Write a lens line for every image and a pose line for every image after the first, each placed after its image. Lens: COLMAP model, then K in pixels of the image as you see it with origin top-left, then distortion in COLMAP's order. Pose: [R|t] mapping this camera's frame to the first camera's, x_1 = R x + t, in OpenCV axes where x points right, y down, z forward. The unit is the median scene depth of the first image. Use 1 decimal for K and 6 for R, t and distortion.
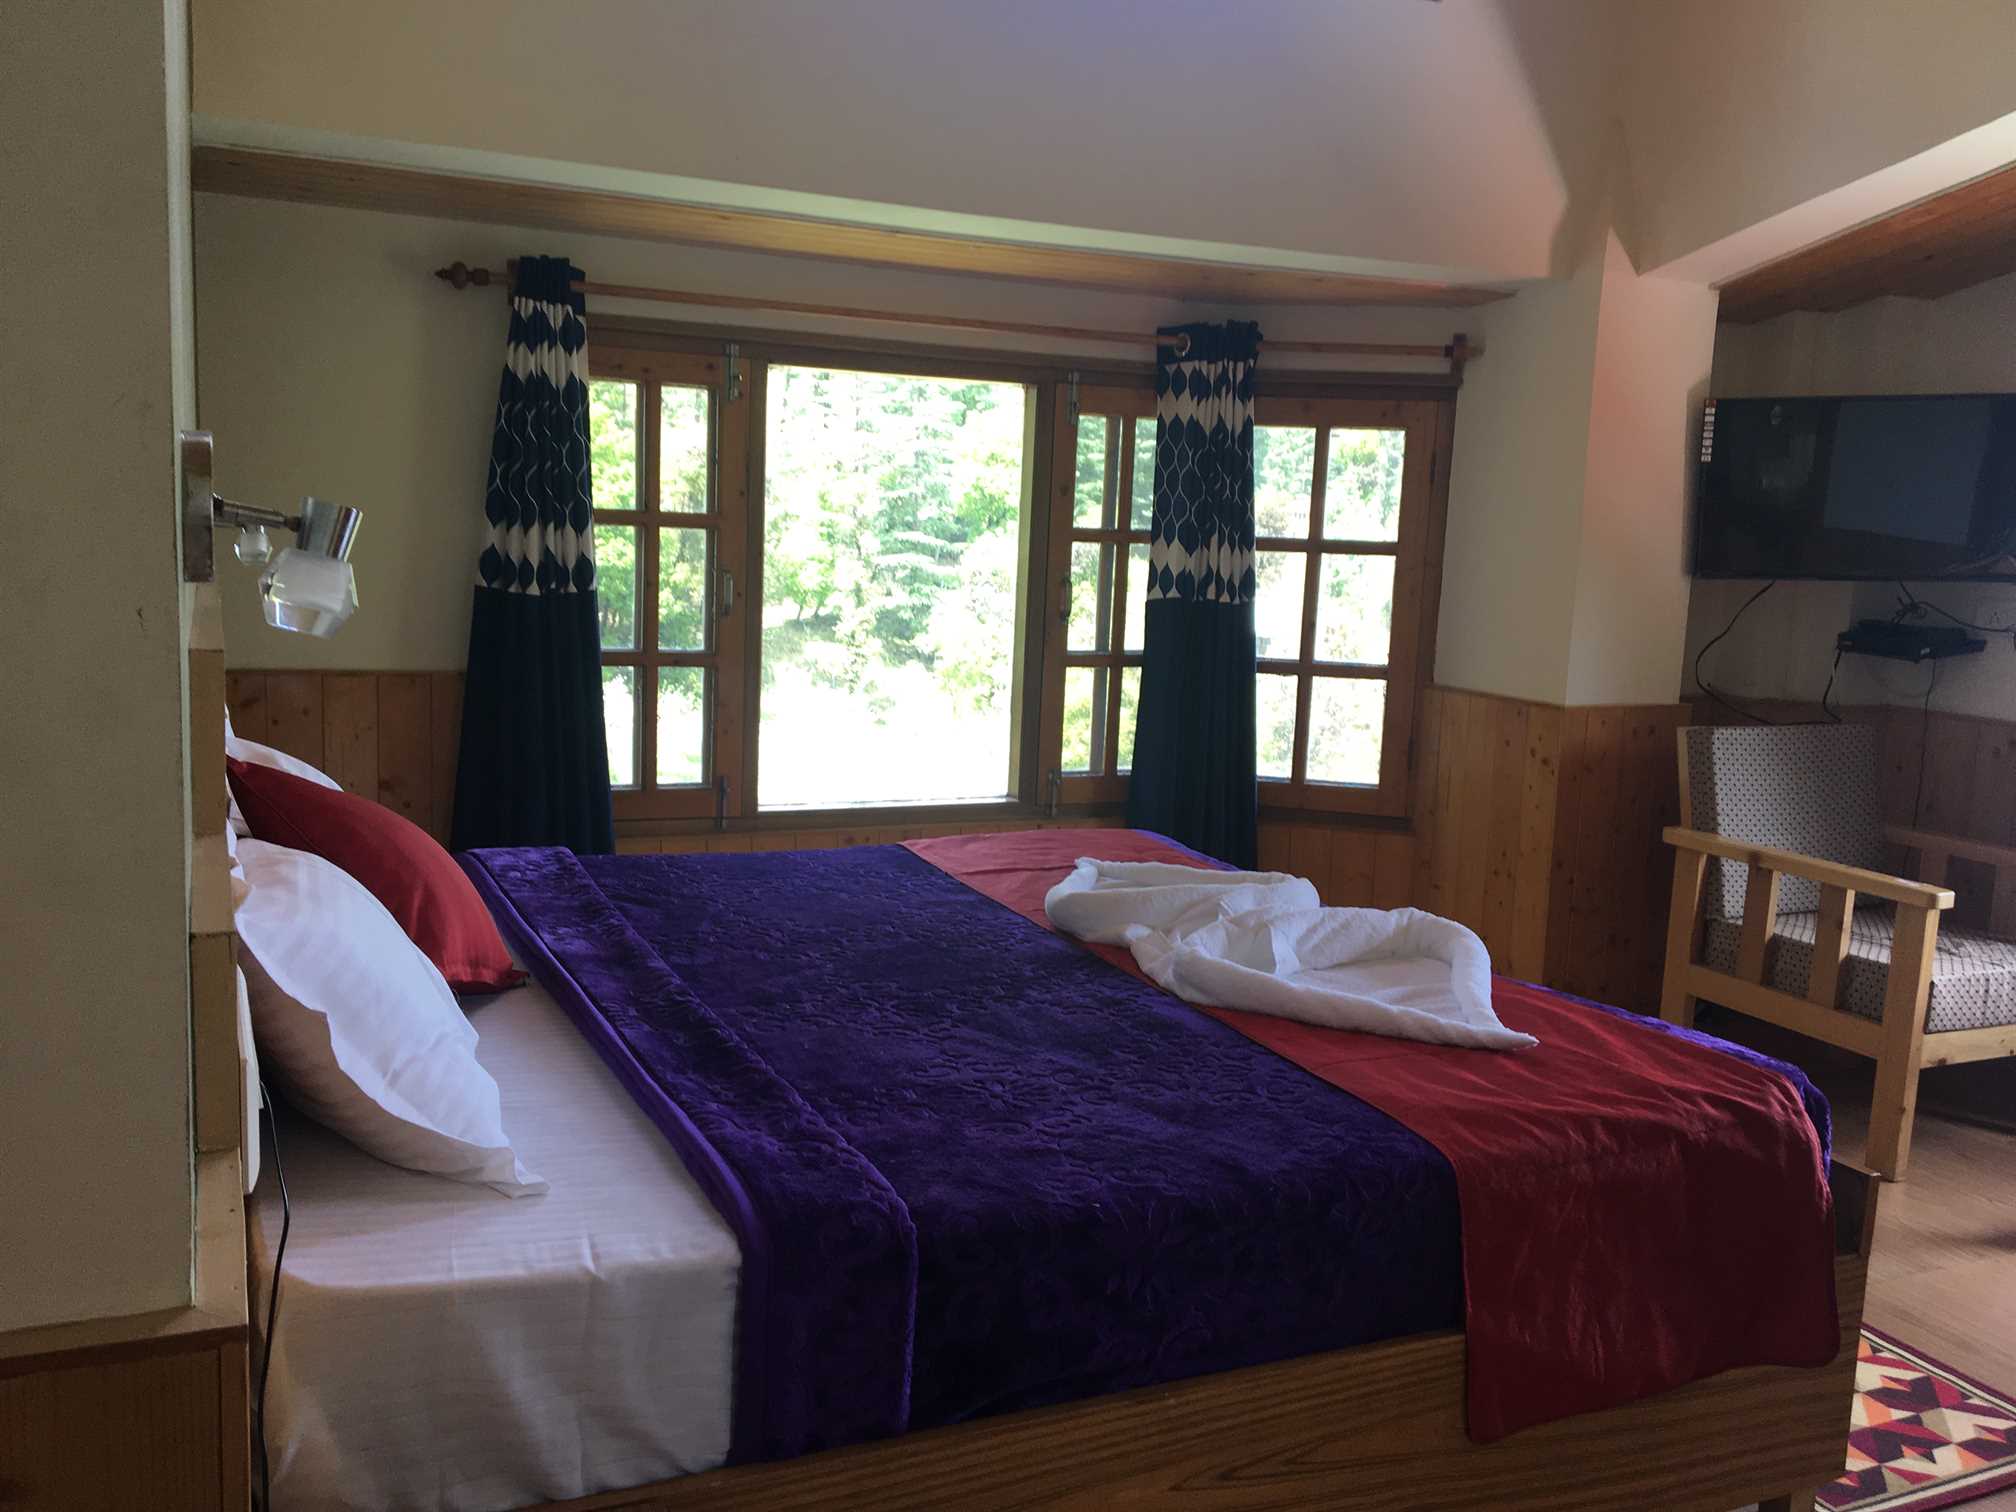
lens RADIAL K [[1708.6, 0, 1008.0], [0, 1708.6, 756.0], [0, 0, 1]] dist [-0.034123, -0.000260]
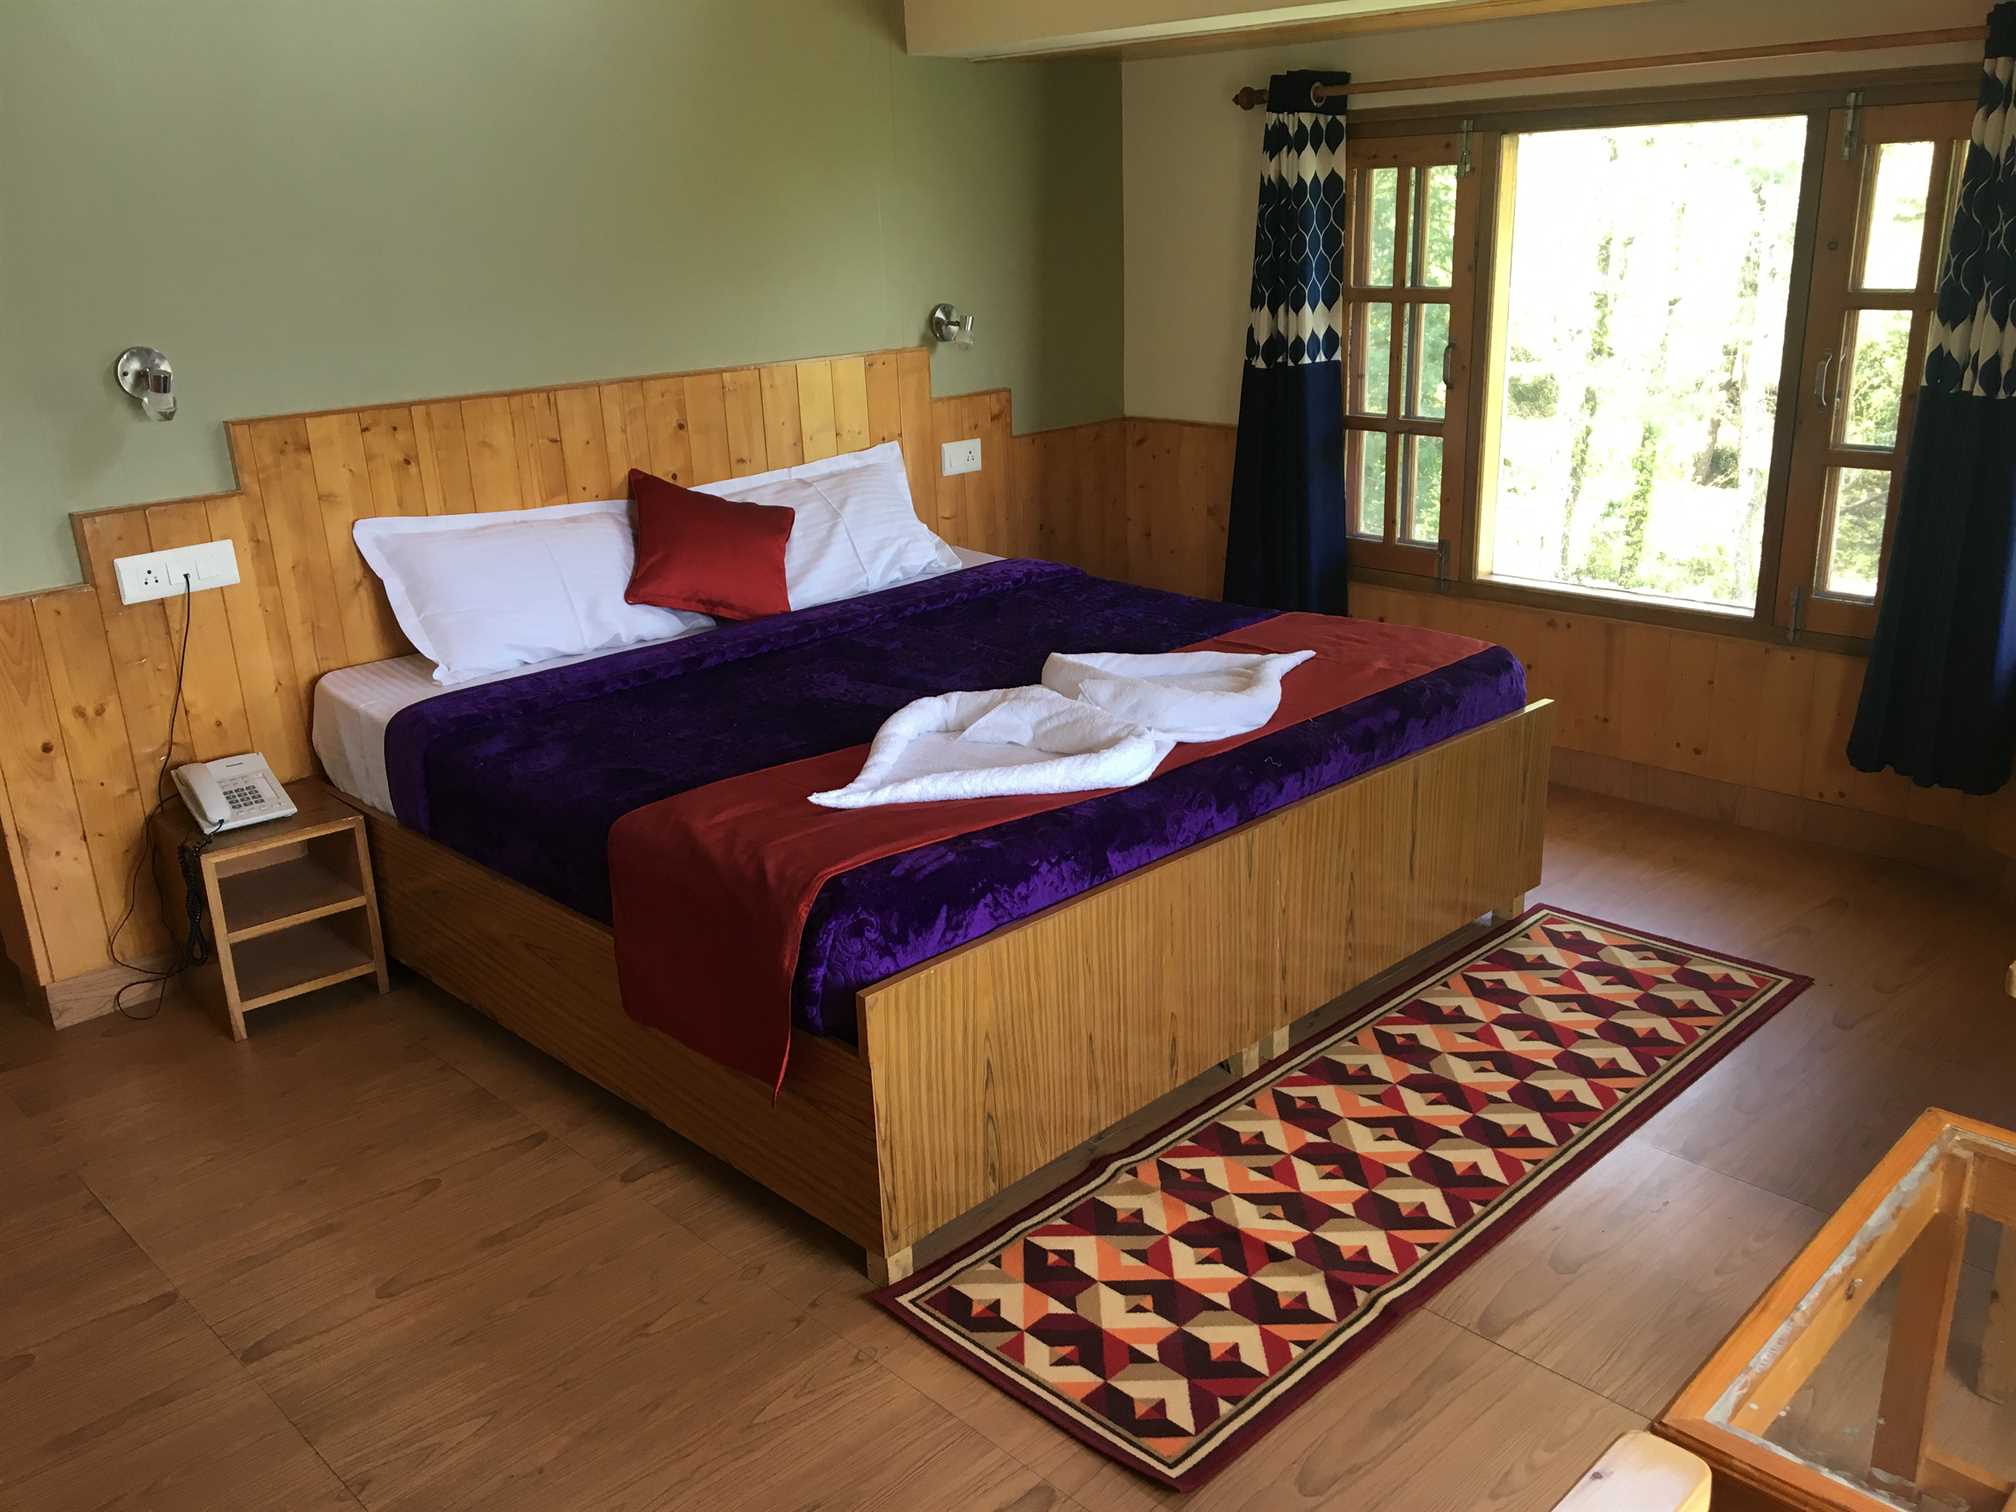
lens RADIAL K [[1708.6, 0, 1008.0], [0, 1708.6, 756.0], [0, 0, 1]] dist [-0.034123, -0.000260]
pose [[0.318872, 0.212125, -0.923755, 0.778465], [-0.108879, 0.976379, 0.186625, -0.027235], [0.941523, 0.041068, 0.334435, 0.408654]]
